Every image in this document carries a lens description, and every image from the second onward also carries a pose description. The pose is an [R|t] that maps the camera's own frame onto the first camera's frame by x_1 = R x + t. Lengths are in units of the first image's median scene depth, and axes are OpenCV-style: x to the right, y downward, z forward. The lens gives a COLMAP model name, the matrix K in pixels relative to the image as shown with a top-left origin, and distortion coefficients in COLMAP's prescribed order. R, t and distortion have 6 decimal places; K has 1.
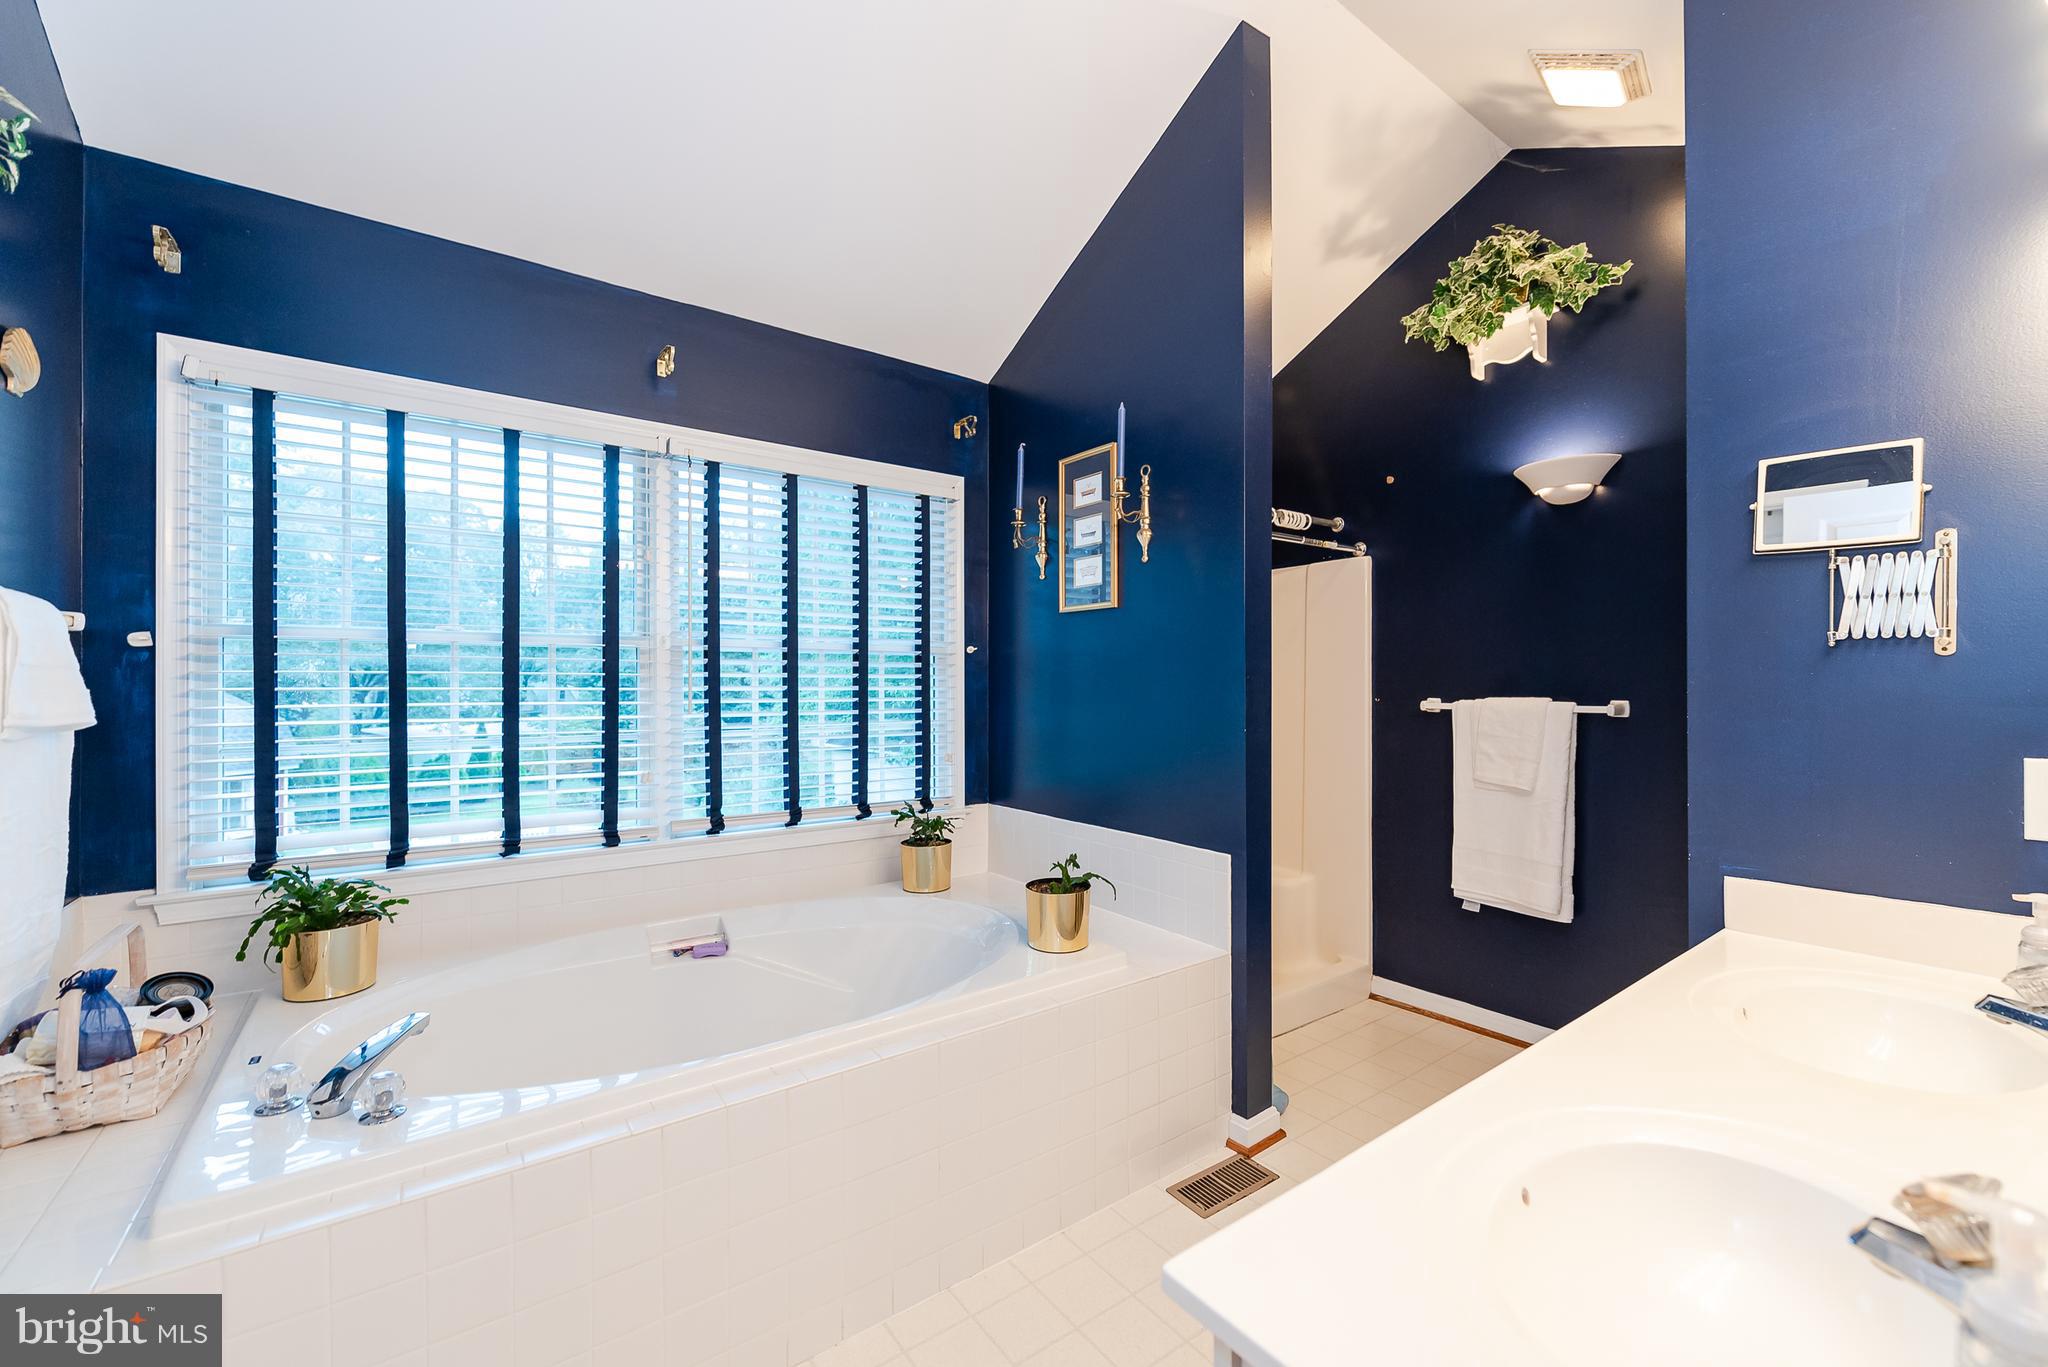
lens RADIAL K [[823.6, 0, 1026.3], [0, 823.6, 683.2], [0, 0, 1]] dist [0.004998, -0.001855]
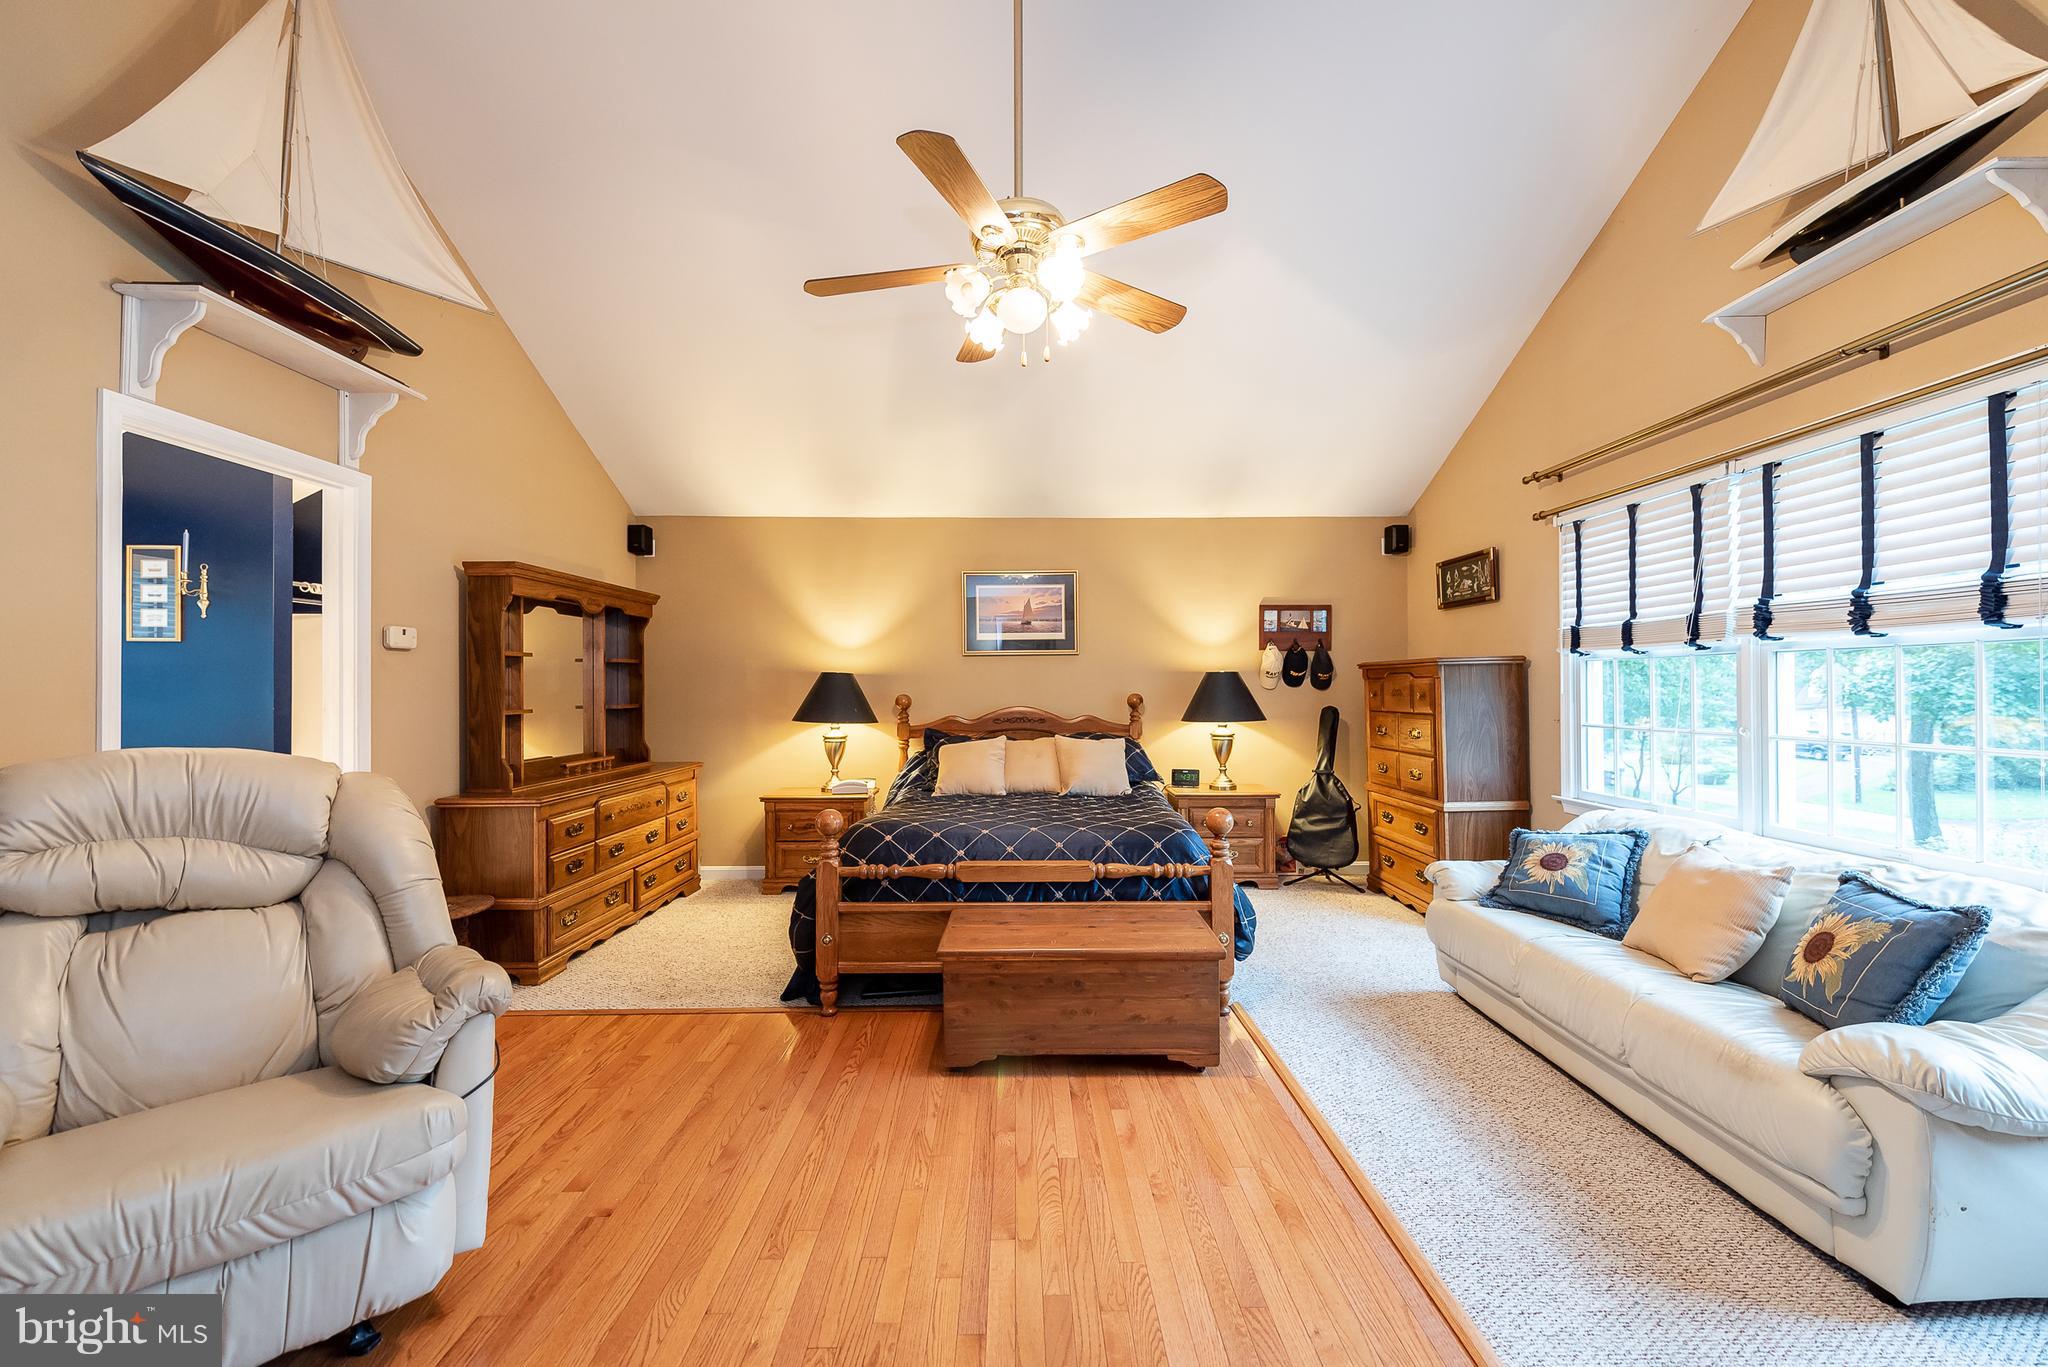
lens RADIAL K [[823.6, 0, 1032.1], [0, 823.6, 679.3], [0, 0, 1]] dist [0.004998, -0.001855]
pose [[0.593747, 0.011768, 0.804566, -0.211518], [-0.005977, 0.999930, -0.010215, -0.007151], [-0.804629, 0.001256, 0.593776, -1.396988]]
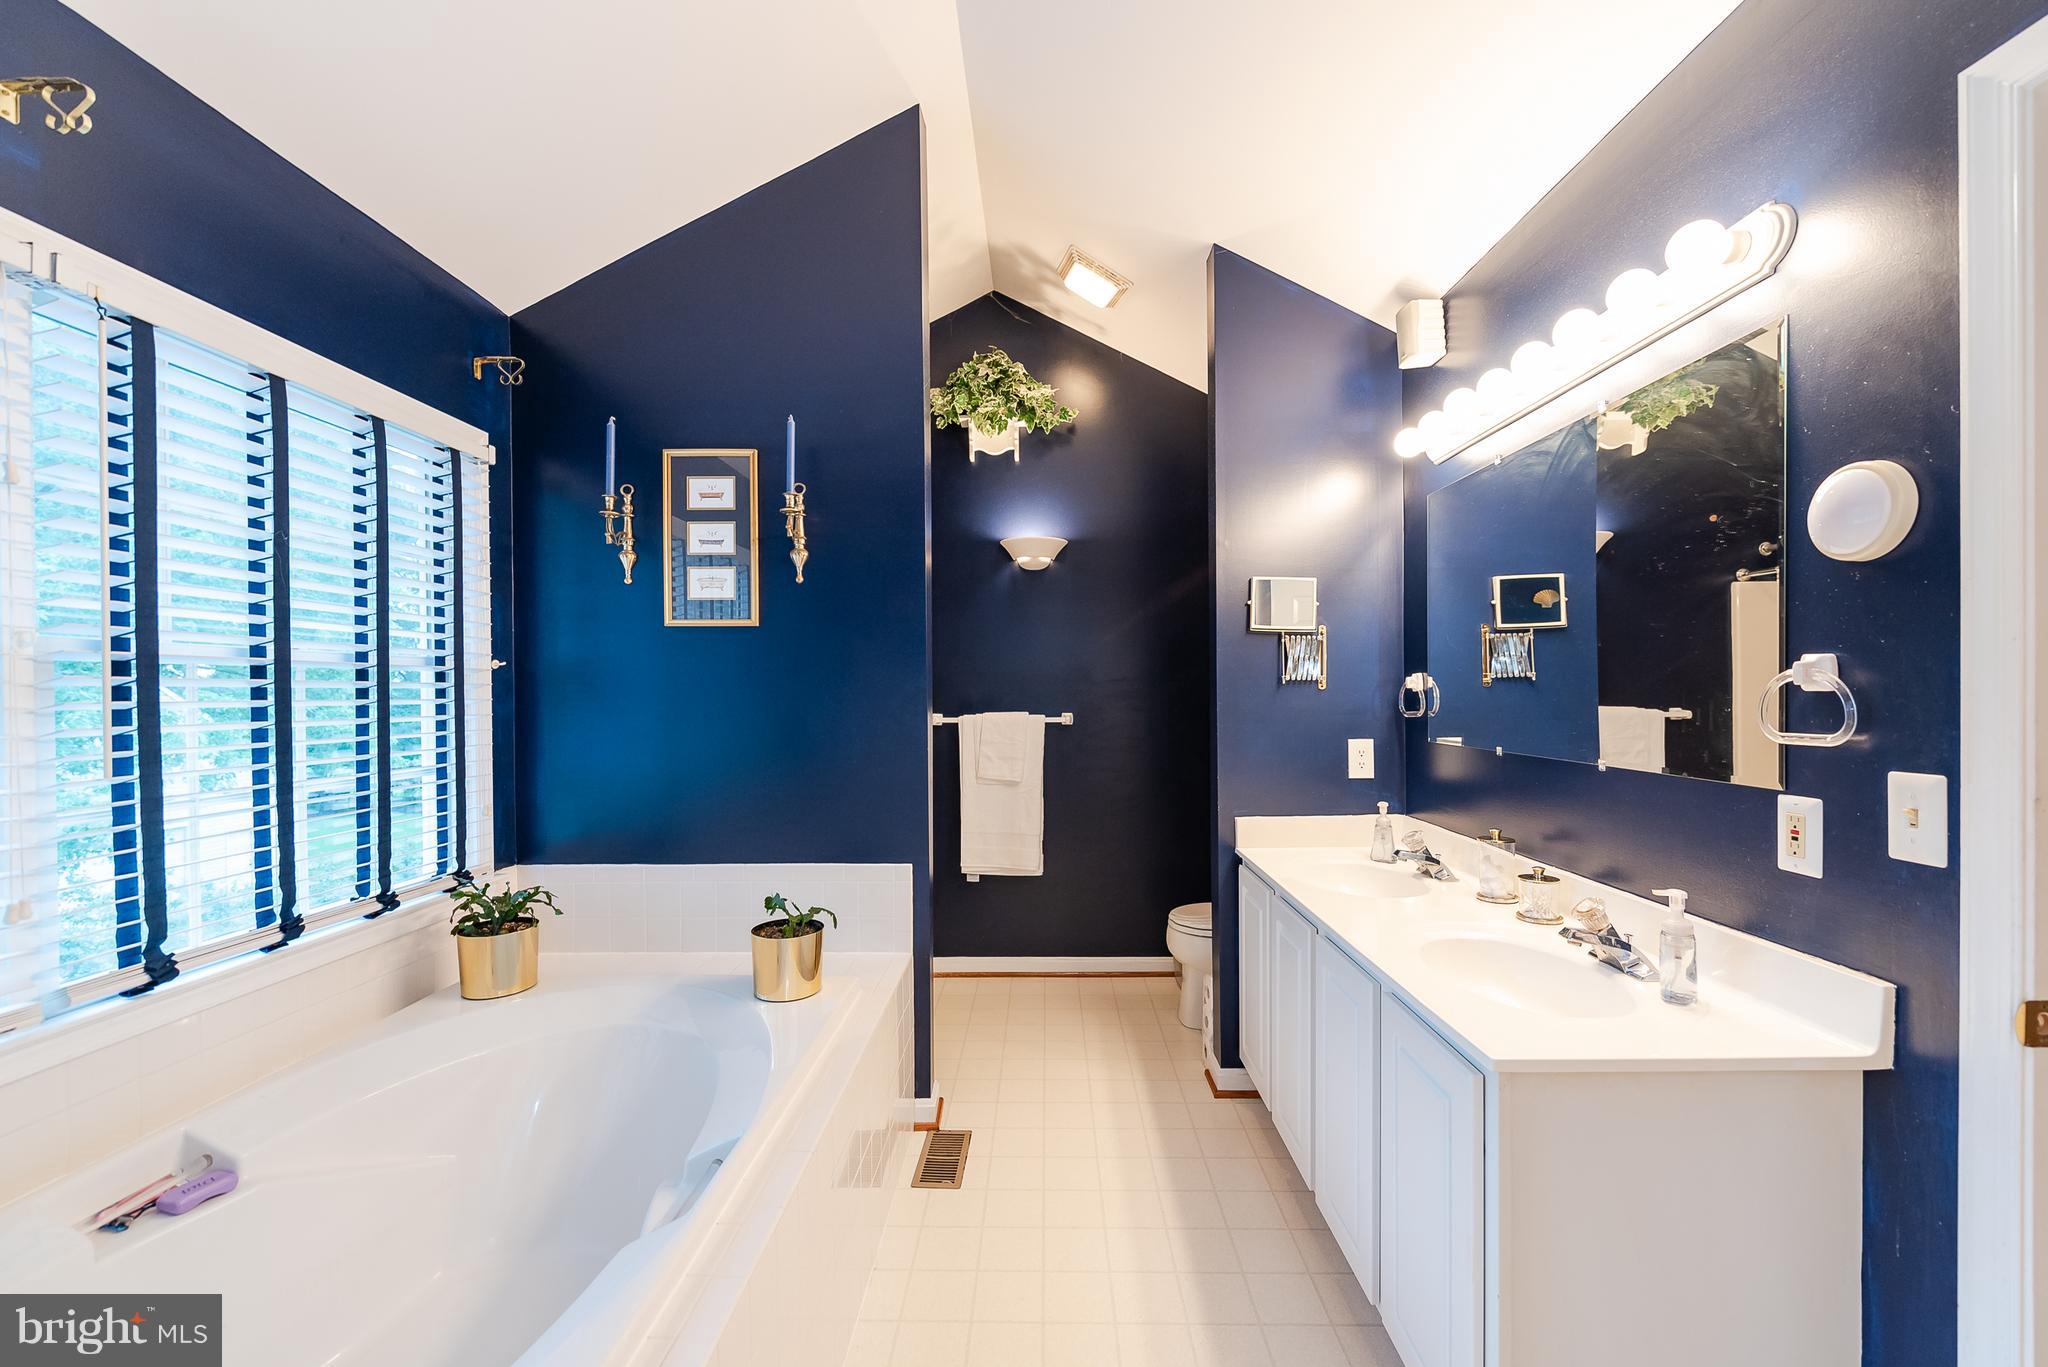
lens RADIAL K [[823.6, 0, 1043.0], [0, 823.6, 694.9], [0, 0, 1]] dist [0.004998, -0.001855]
pose [[0.600662, -0.006156, 0.799480, -0.433287], [0.003769, 0.999981, 0.004868, -0.016996], [-0.799494, 0.000089, 0.600674, 0.171603]]
